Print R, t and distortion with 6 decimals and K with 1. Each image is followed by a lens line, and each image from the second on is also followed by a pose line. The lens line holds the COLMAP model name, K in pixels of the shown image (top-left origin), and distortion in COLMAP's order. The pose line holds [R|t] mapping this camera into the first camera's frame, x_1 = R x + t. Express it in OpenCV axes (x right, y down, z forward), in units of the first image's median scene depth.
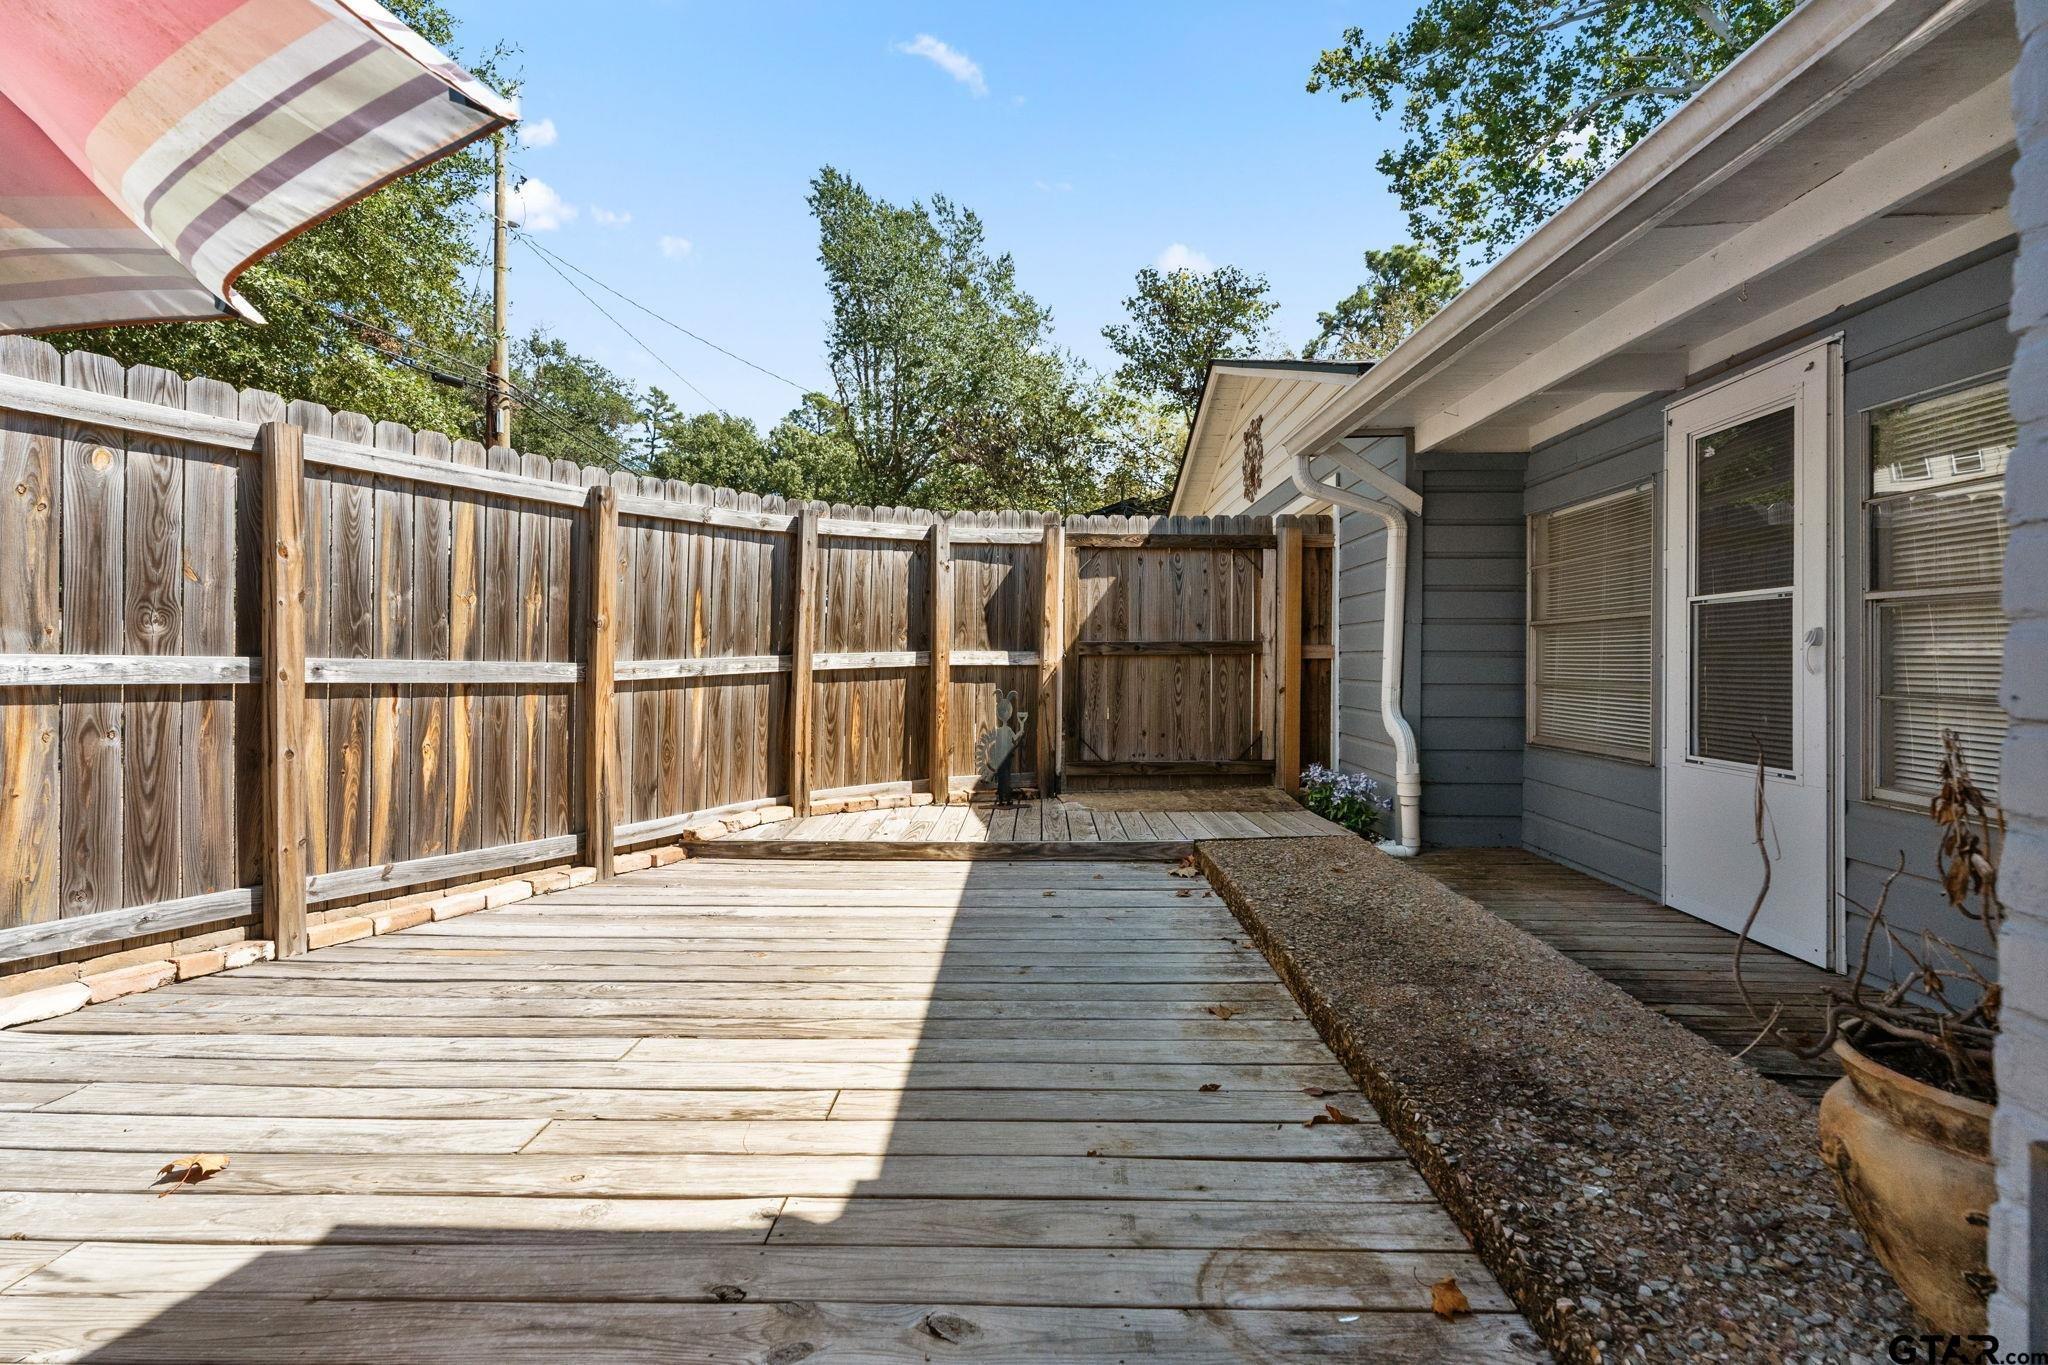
lens RADIAL K [[946.2, 0, 1019.5], [0, 946.2, 663.4], [0, 0, 1]] dist [0.002233, 0.000152]
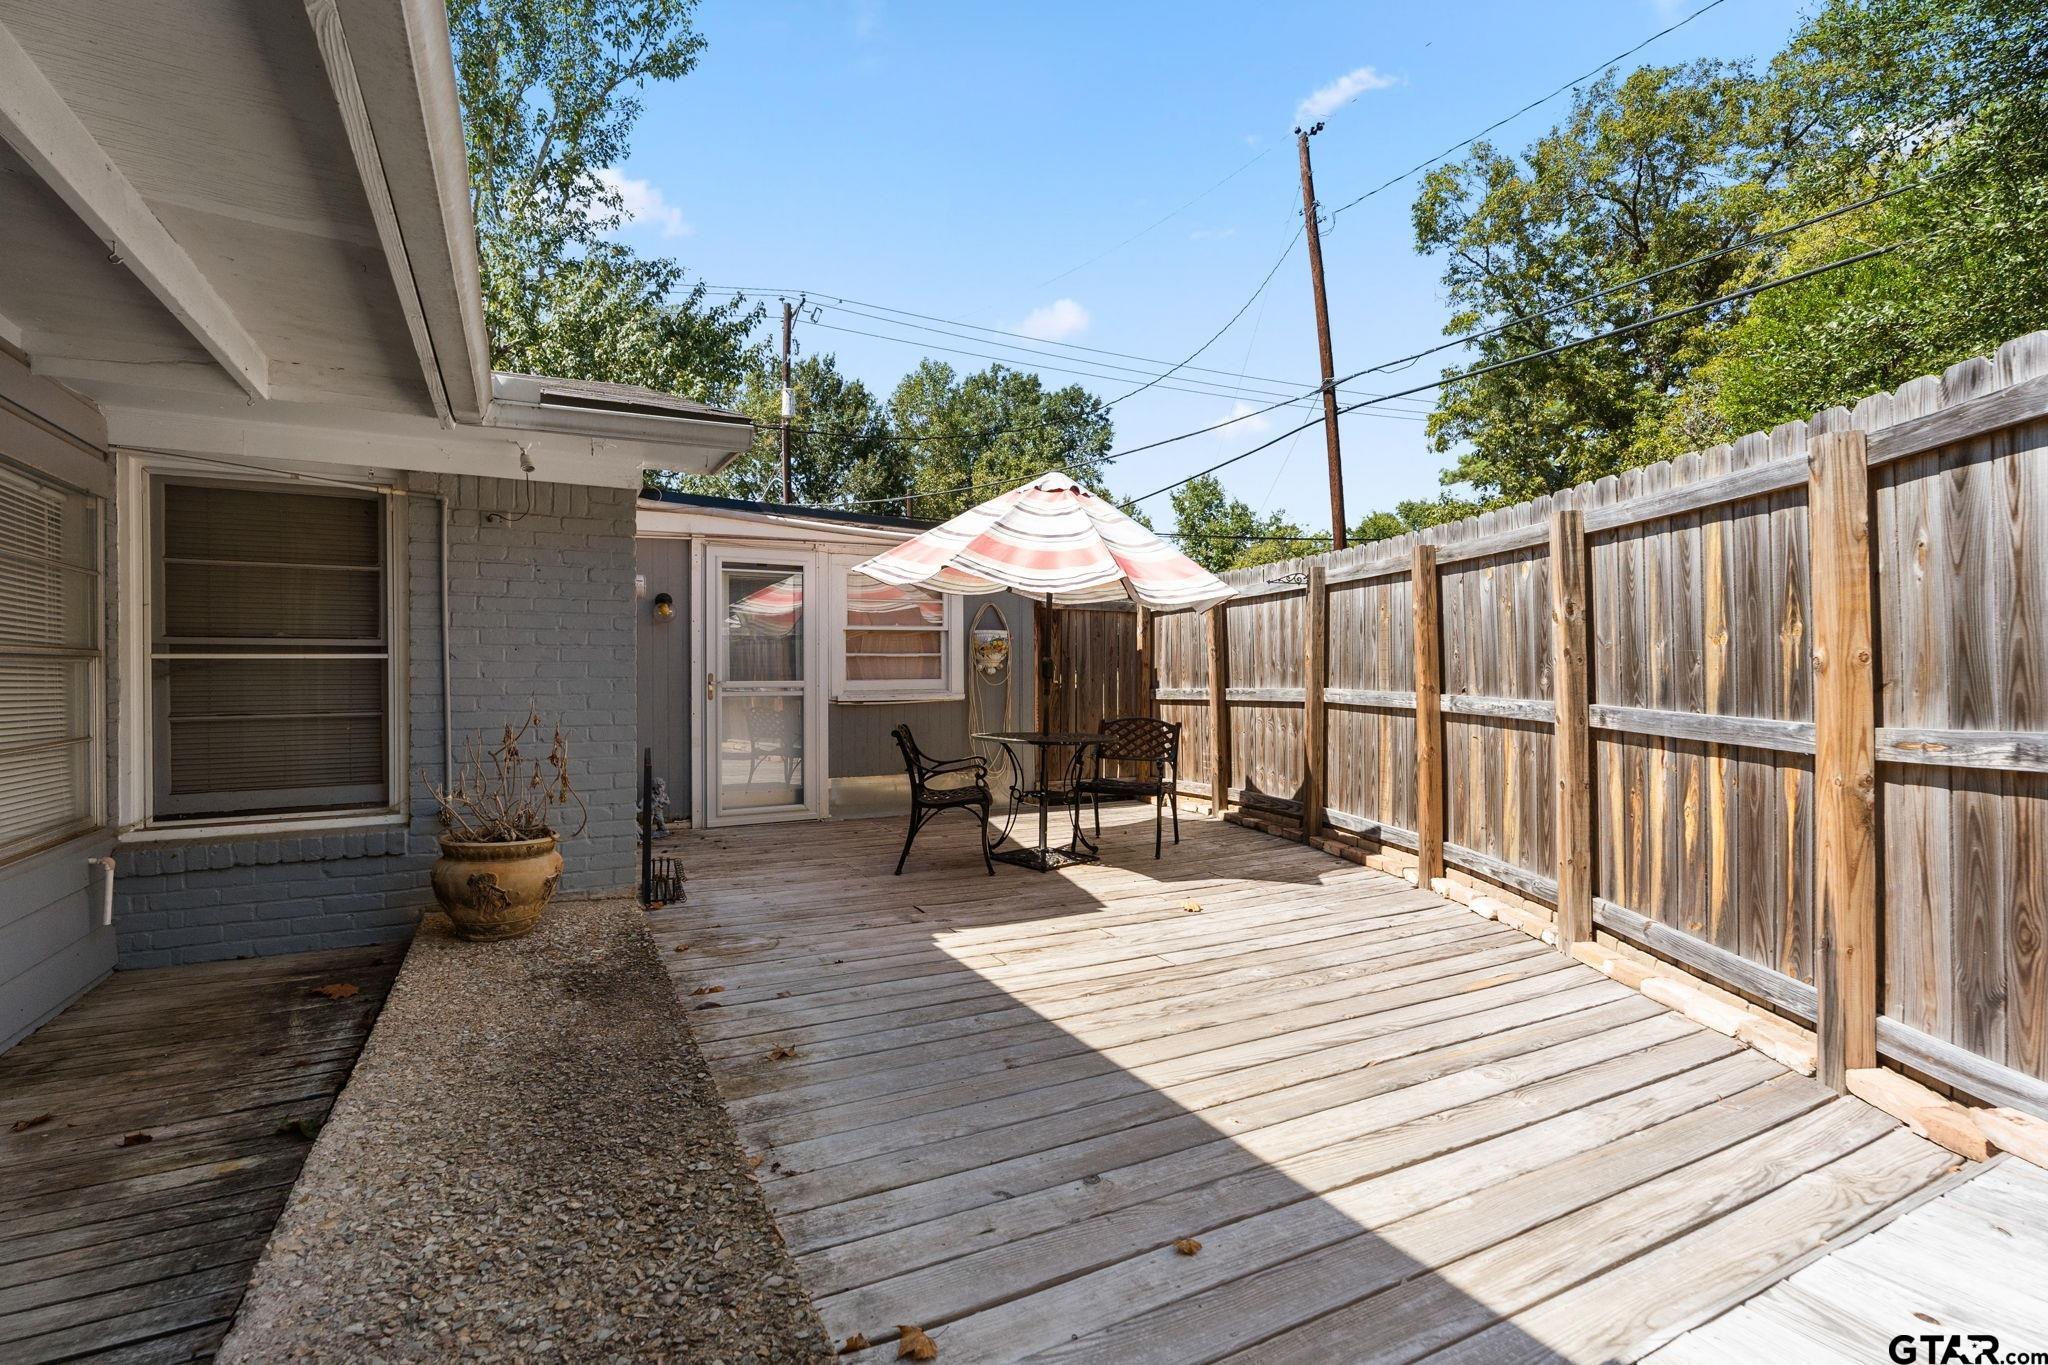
lens RADIAL K [[946.2, 0, 1014.9], [0, 946.2, 674.8], [0, 0, 1]] dist [0.002233, 0.000152]
pose [[-0.880424, -0.003217, -0.474177, 0.374669], [-0.004760, 0.999987, 0.002053, -0.039721], [0.474164, 0.004064, -0.880427, 1.579035]]
